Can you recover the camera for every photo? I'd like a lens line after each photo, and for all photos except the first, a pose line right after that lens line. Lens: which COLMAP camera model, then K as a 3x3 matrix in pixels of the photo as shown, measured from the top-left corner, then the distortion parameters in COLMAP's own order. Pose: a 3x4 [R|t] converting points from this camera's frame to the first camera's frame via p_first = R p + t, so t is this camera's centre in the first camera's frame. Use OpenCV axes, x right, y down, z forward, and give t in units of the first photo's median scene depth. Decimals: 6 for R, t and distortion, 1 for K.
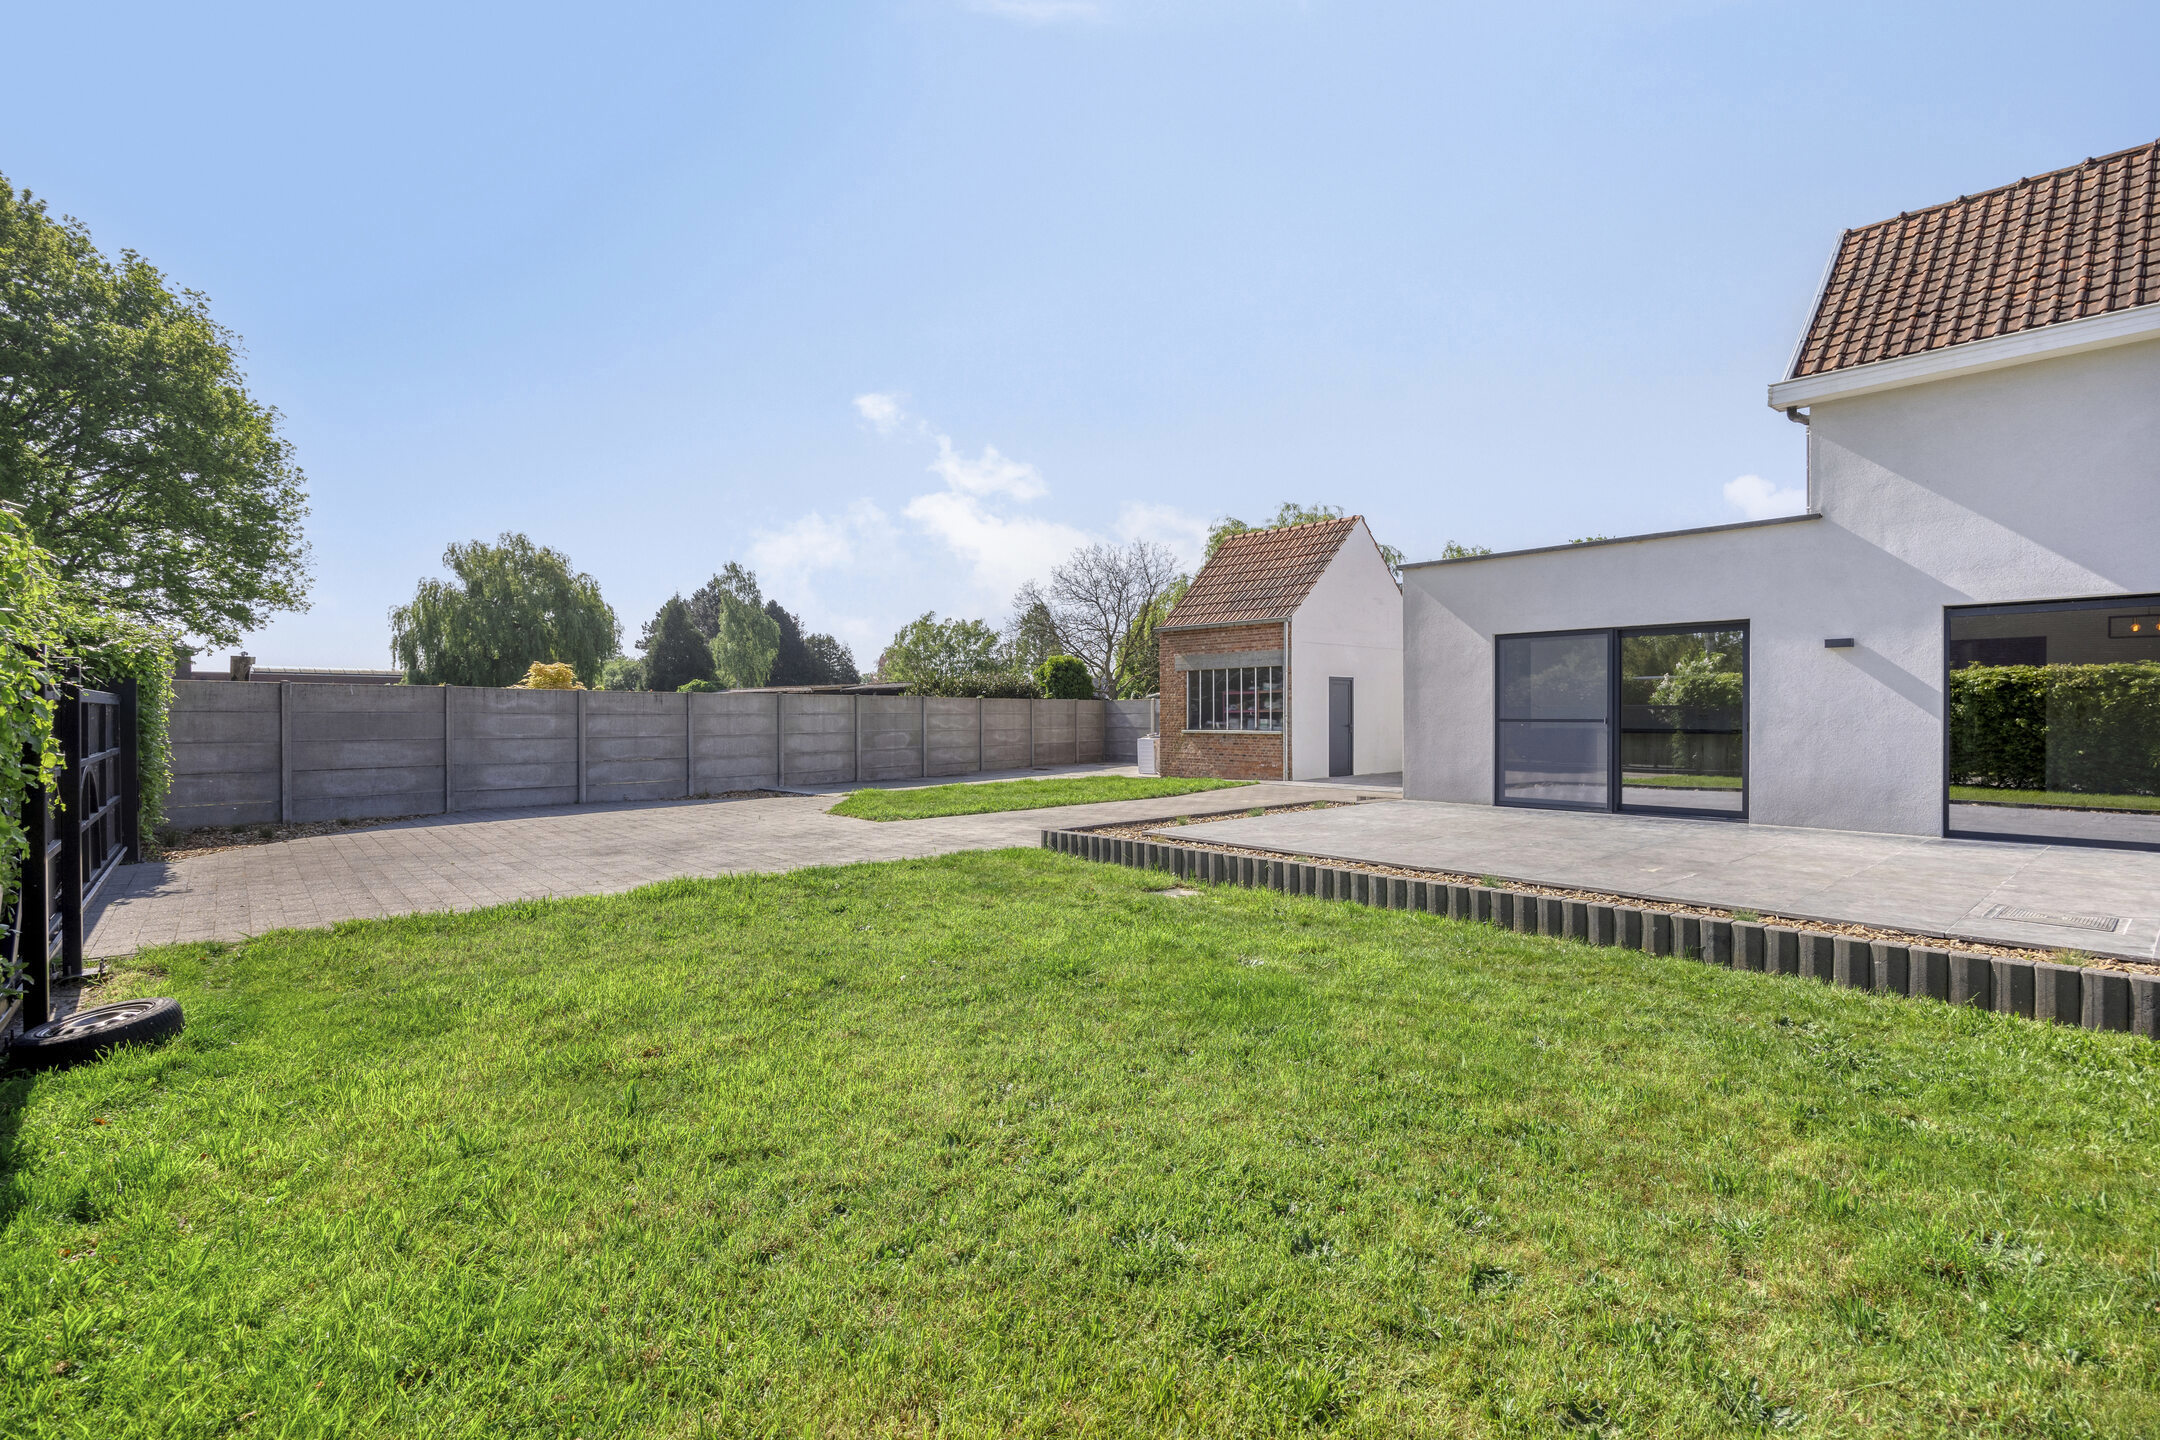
lens RADIAL K [[987.4, 0, 1080.0], [0, 987.4, 720.0], [0, 0, 1]] dist [-0.004023, -0.001055]
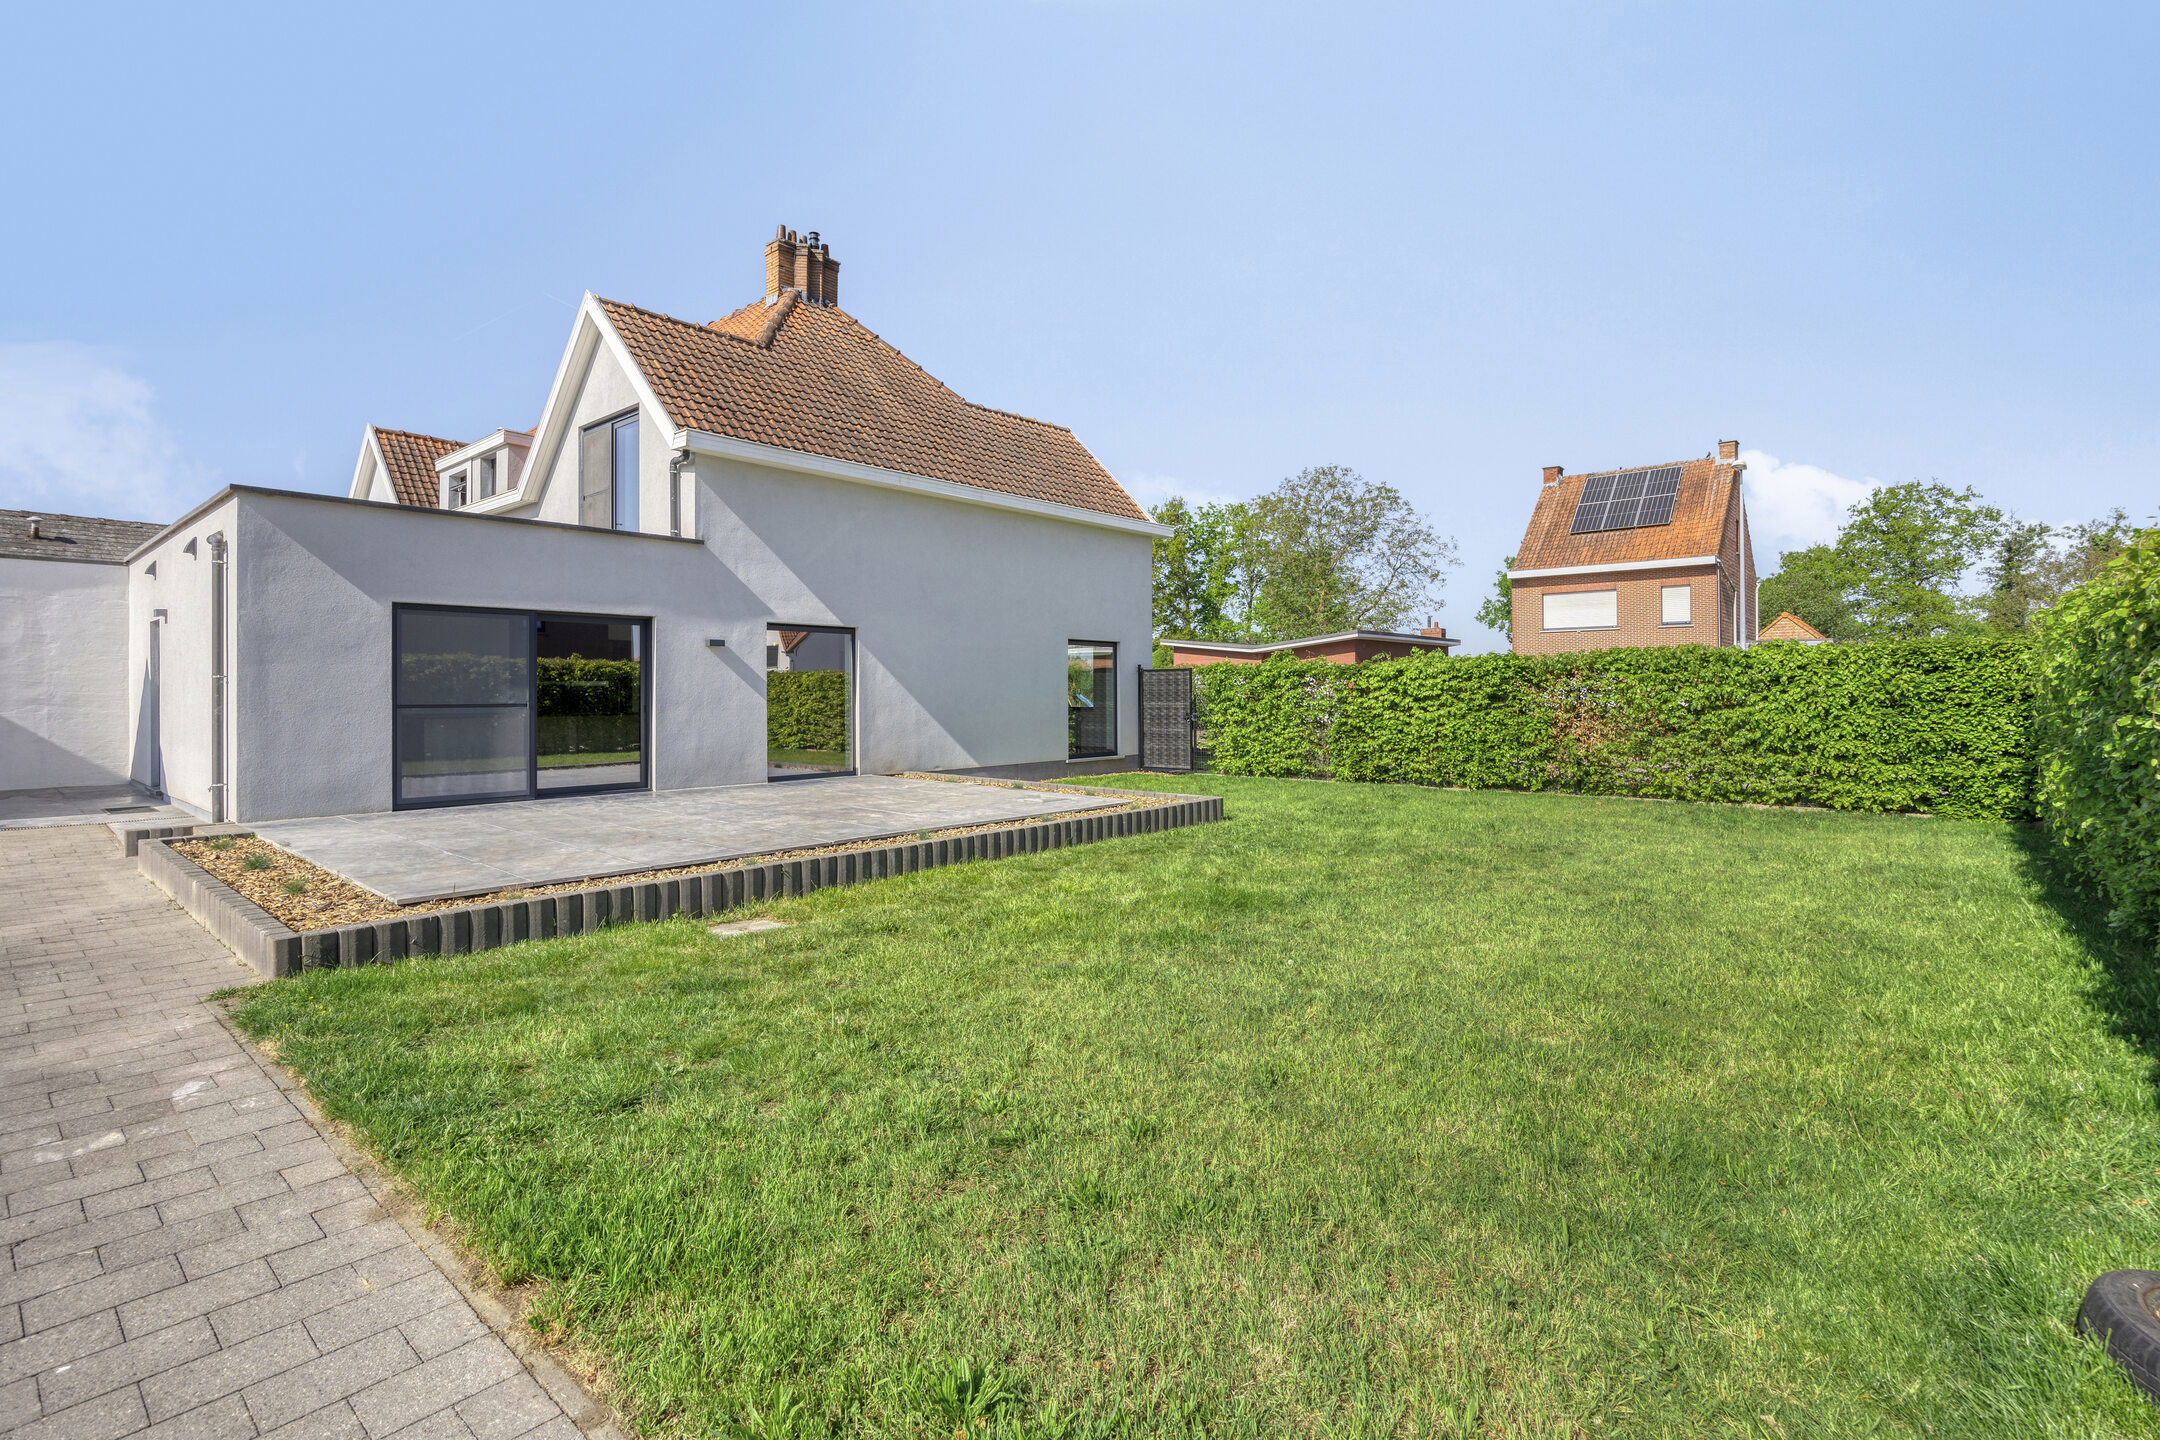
lens RADIAL K [[1022.3, 0, 1087.4], [0, 1022.3, 692.6], [0, 0, 1]] dist [0.000503, 0.000081]
pose [[-0.139956, -0.001908, 0.990156, -0.316515], [0.007181, 0.999970, 0.002942, -0.006287], [-0.990132, 0.007522, -0.139938, 0.347441]]
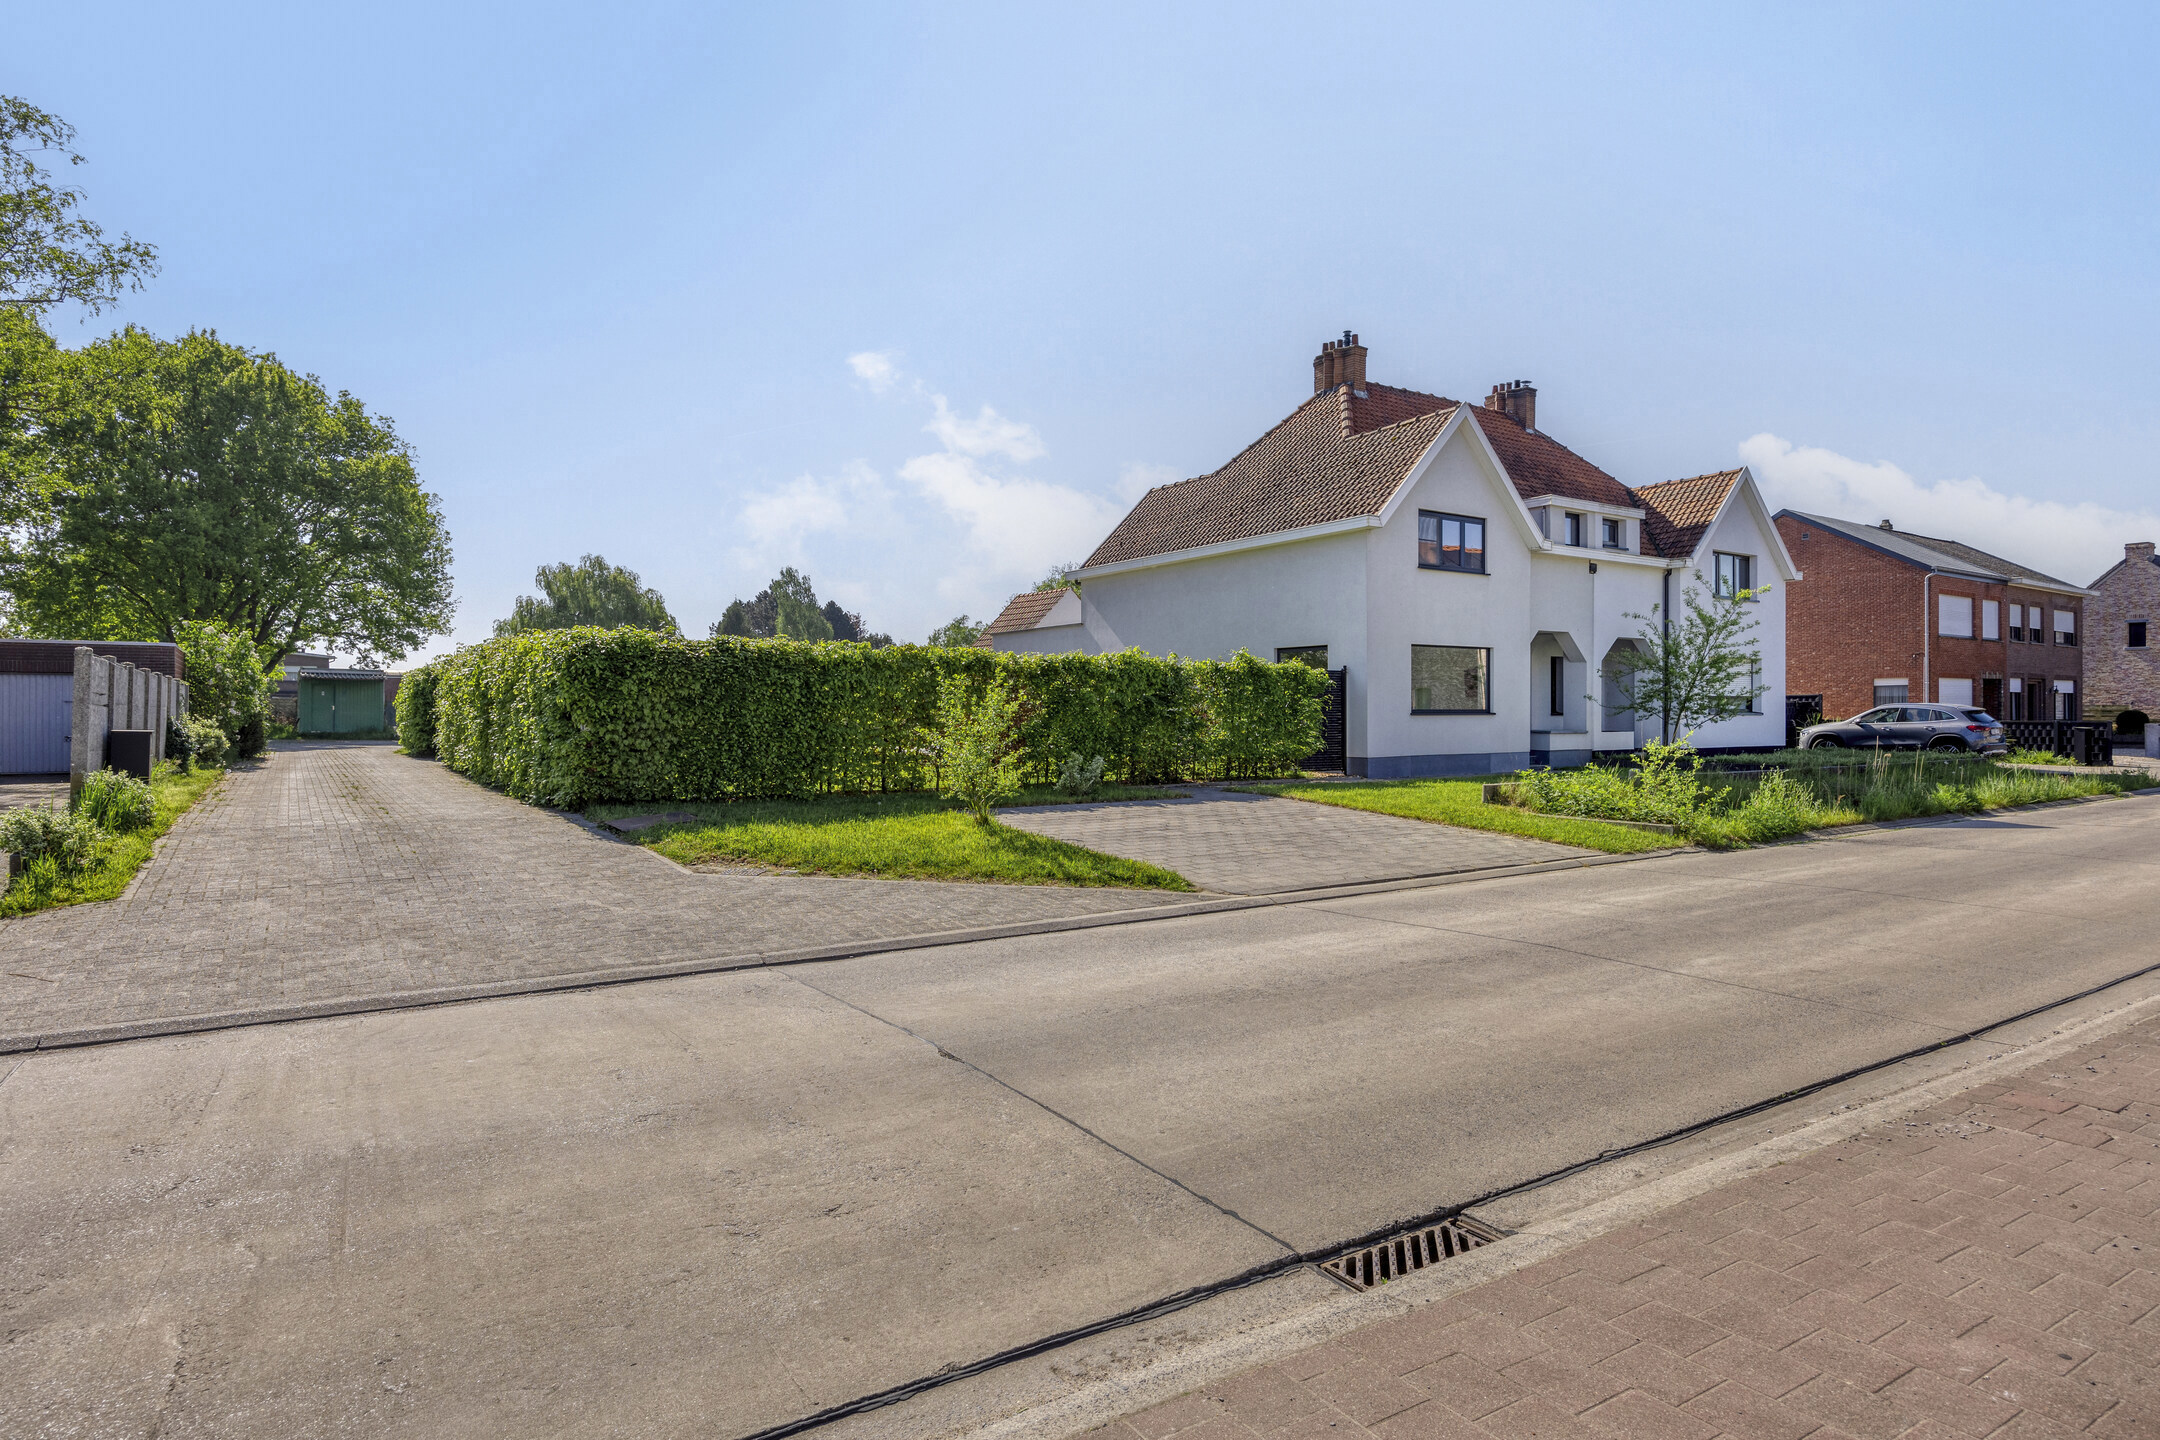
lens RADIAL K [[1158.2, 0, 1085.3], [0, 1158.2, 707.1], [0, 0, 1]] dist [0.004392, 0.000912]
pose [[0.993222, -0.001794, -0.116217, 0.554252], [0.000328, 0.999920, -0.012629, 0.022933], [0.116231, 0.012505, 0.993144, -0.990068]]
